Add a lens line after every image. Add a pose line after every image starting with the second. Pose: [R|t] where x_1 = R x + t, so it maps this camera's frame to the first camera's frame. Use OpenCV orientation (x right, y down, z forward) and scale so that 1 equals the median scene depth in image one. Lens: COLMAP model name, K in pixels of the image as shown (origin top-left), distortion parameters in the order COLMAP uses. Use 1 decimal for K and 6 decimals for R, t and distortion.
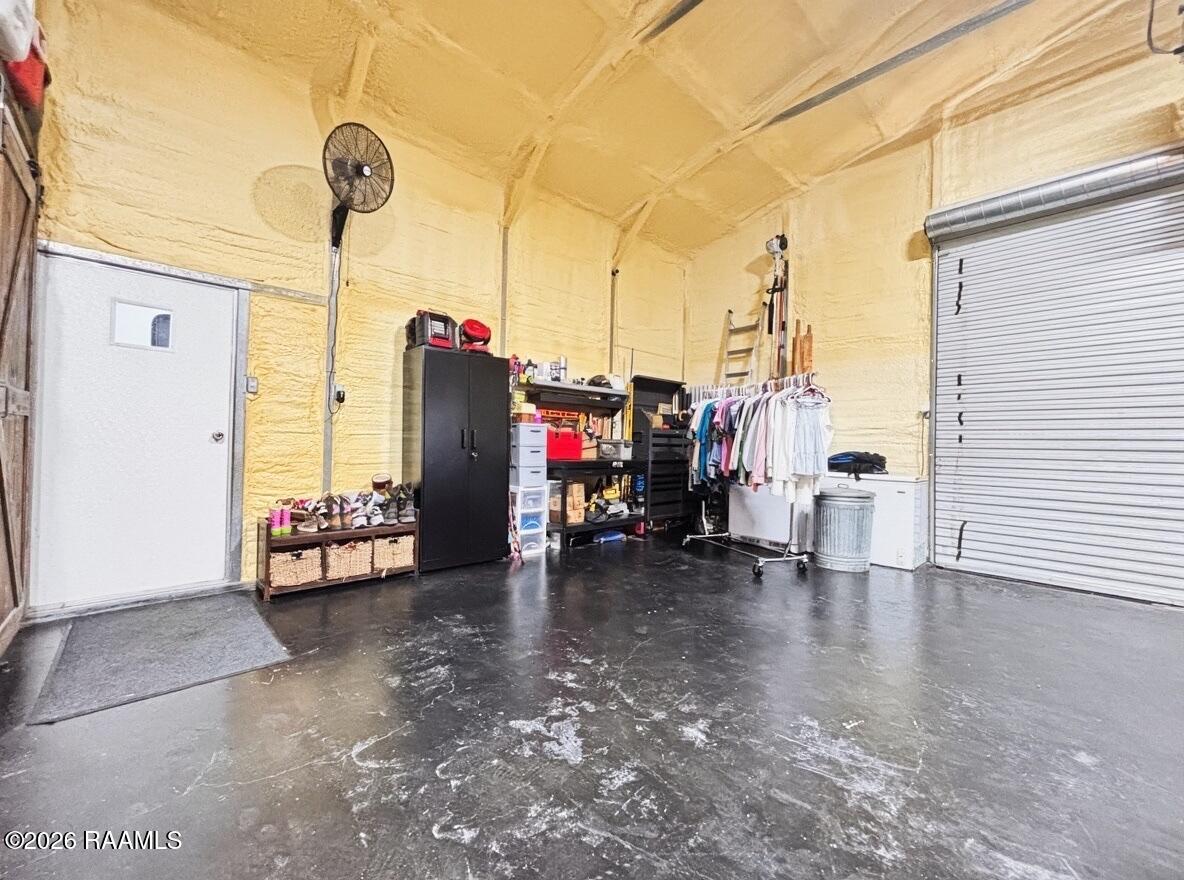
lens RADIAL K [[480.7, 0, 592.9], [0, 480.7, 437.2], [0, 0, 1]] dist [0.000726, 0.000084]
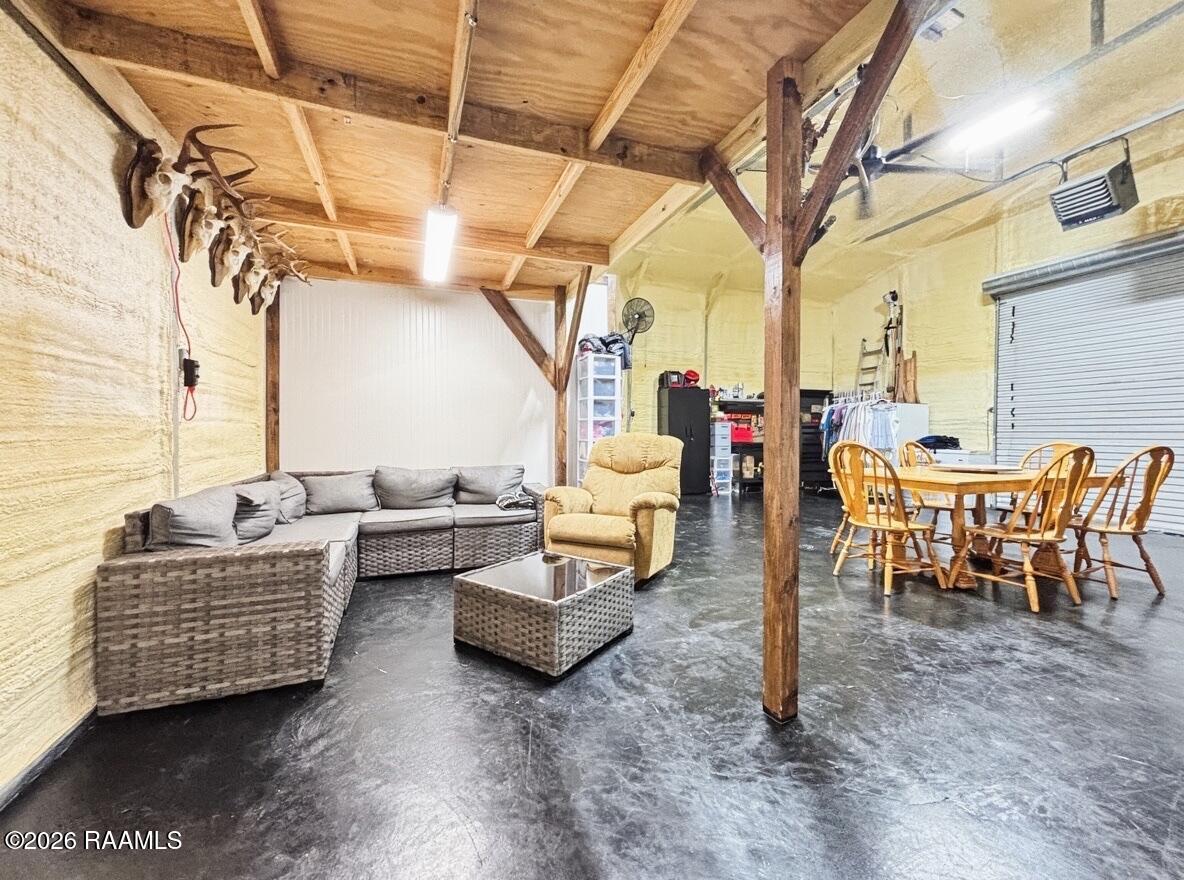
lens RADIAL K [[480.7, 0, 589.6], [0, 480.7, 434.7], [0, 0, 1]] dist [0.000726, 0.000084]
pose [[0.918536, -0.014288, -0.395079, 0.132517], [0.017197, 0.999845, 0.003823, 0.002292], [0.394963, -0.010306, 0.918639, -0.884854]]
